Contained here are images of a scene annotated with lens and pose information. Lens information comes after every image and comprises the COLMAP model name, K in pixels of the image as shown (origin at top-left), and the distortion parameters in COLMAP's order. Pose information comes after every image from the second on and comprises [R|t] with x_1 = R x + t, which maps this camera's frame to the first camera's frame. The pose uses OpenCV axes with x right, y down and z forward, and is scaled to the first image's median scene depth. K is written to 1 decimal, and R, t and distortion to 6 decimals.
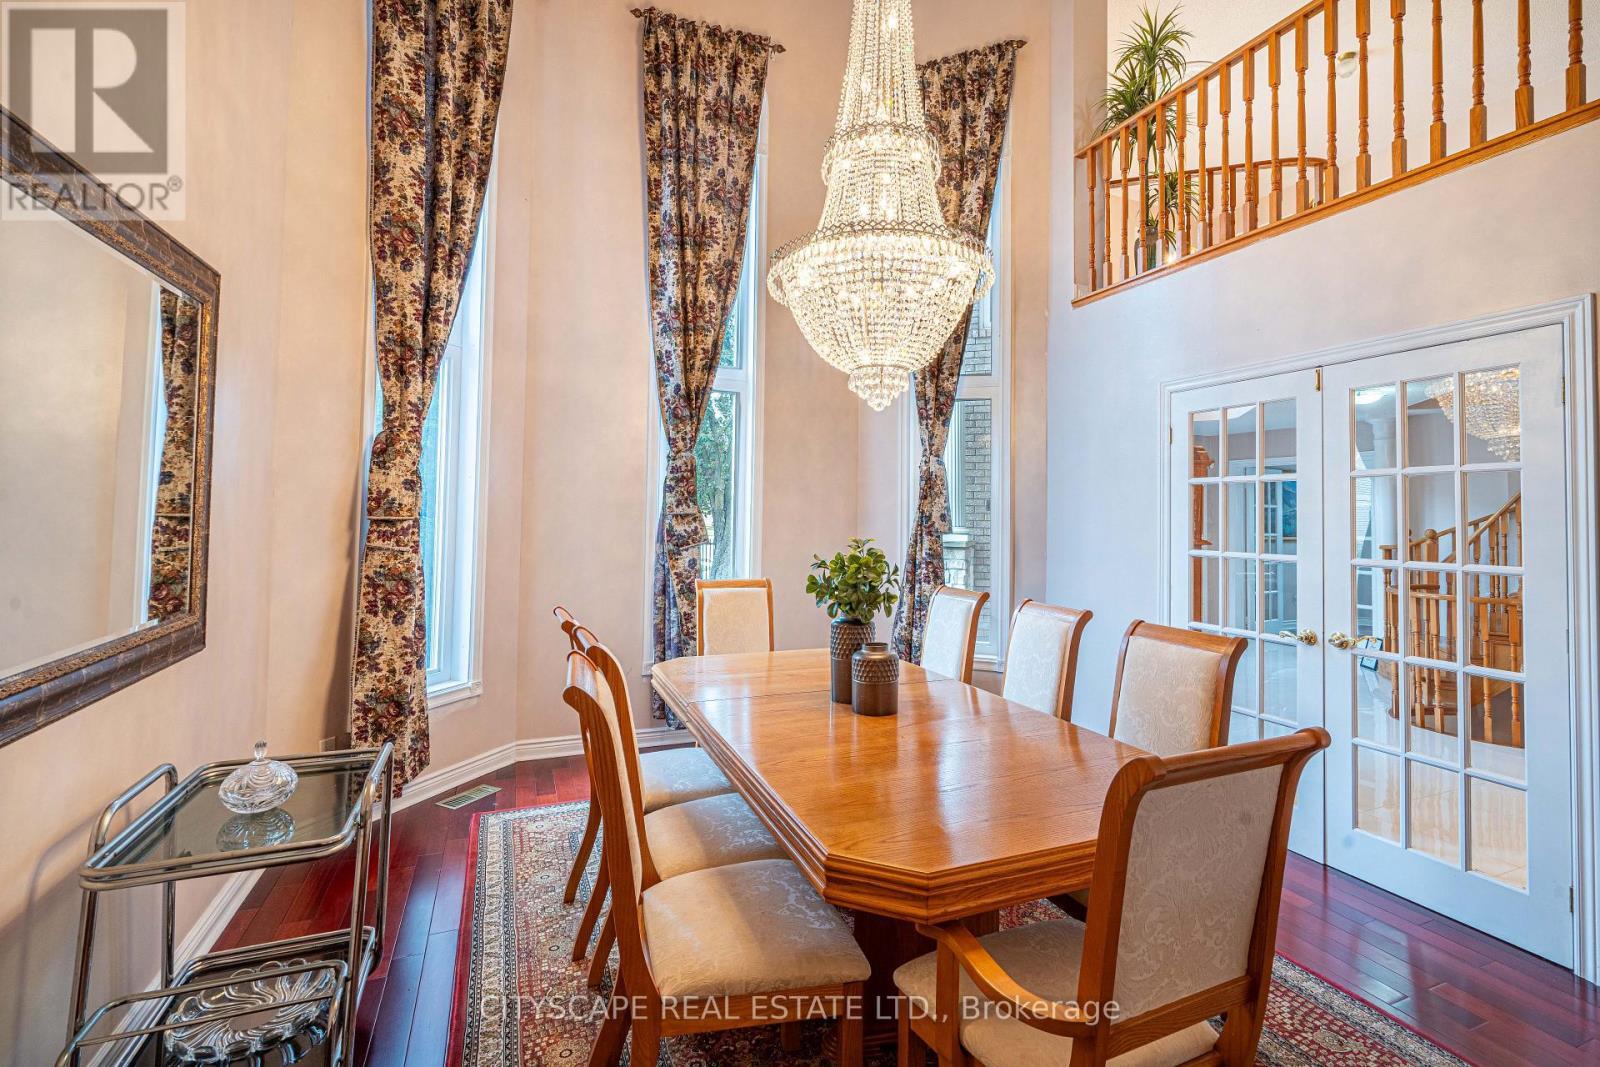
lens RADIAL K [[736.0, 0, 800.5], [0, 736.0, 515.8], [0, 0, 1]] dist [0.000960, 0.000018]
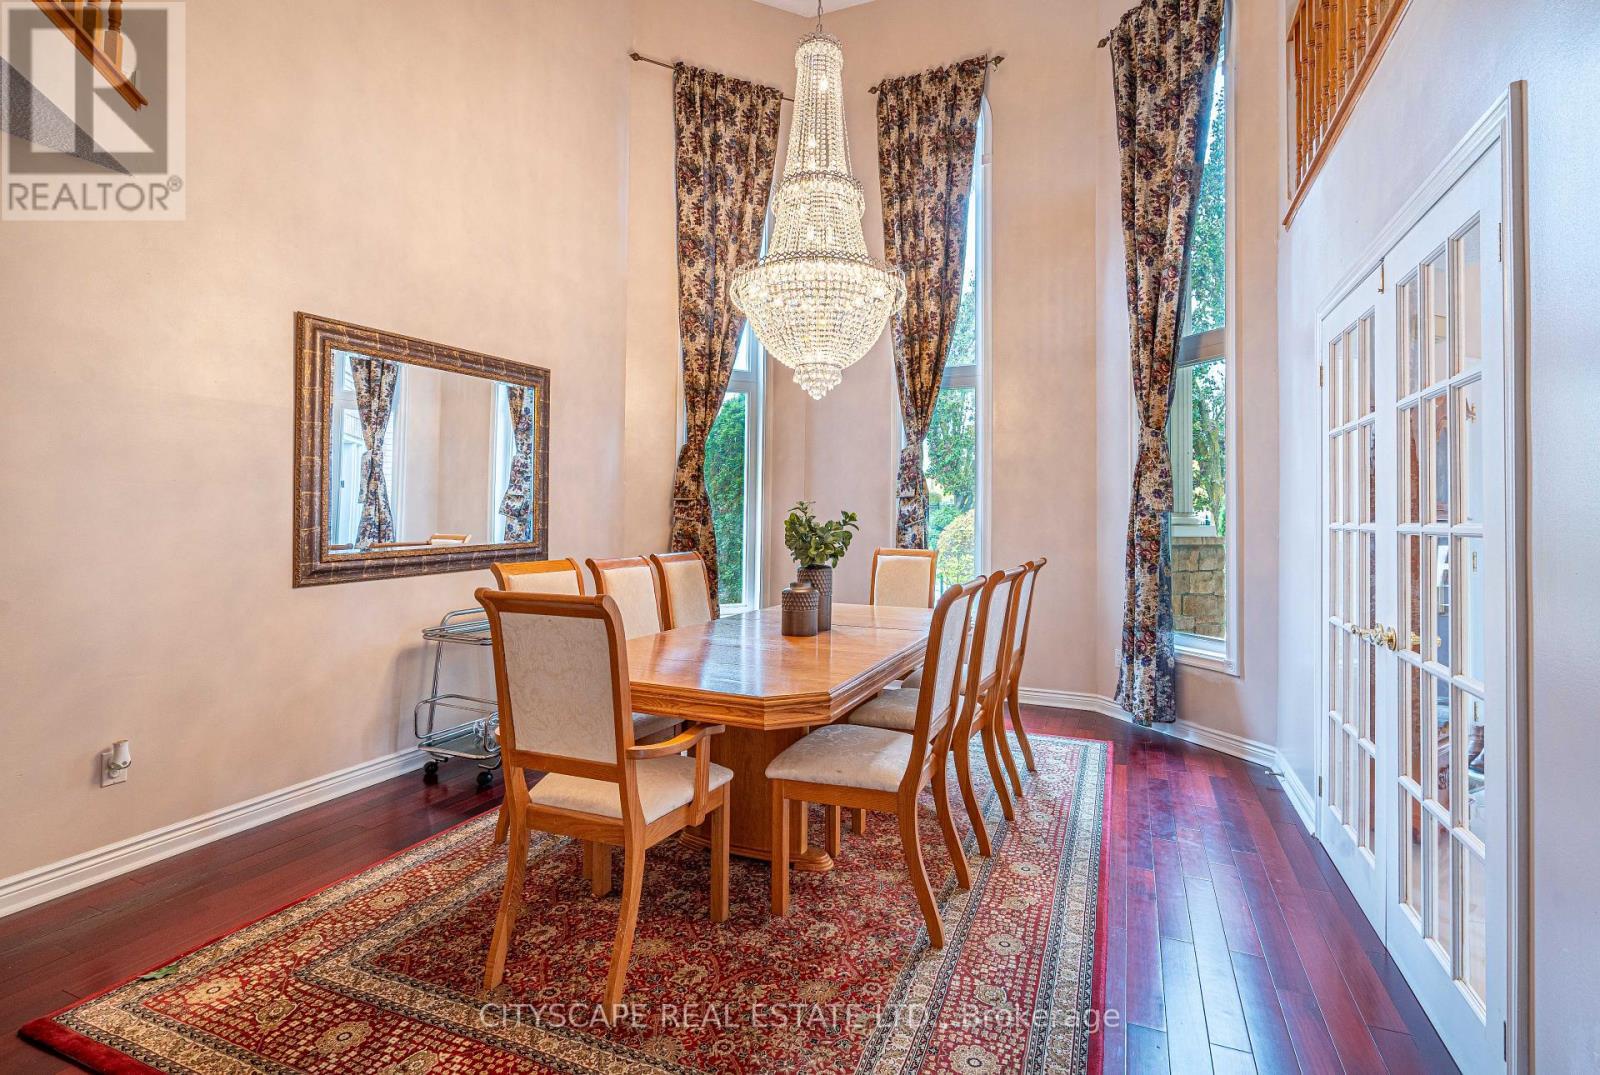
lens RADIAL K [[743.1, 0, 800.5], [0, 743.1, 514.1], [0, 0, 1]] dist [0.018919, 0.000004]
pose [[0.701013, -0.004916, -0.713132, 0.571180], [-0.003862, 0.999935, -0.010689, 0.038540], [0.713138, 0.010247, 0.700948, 0.044090]]
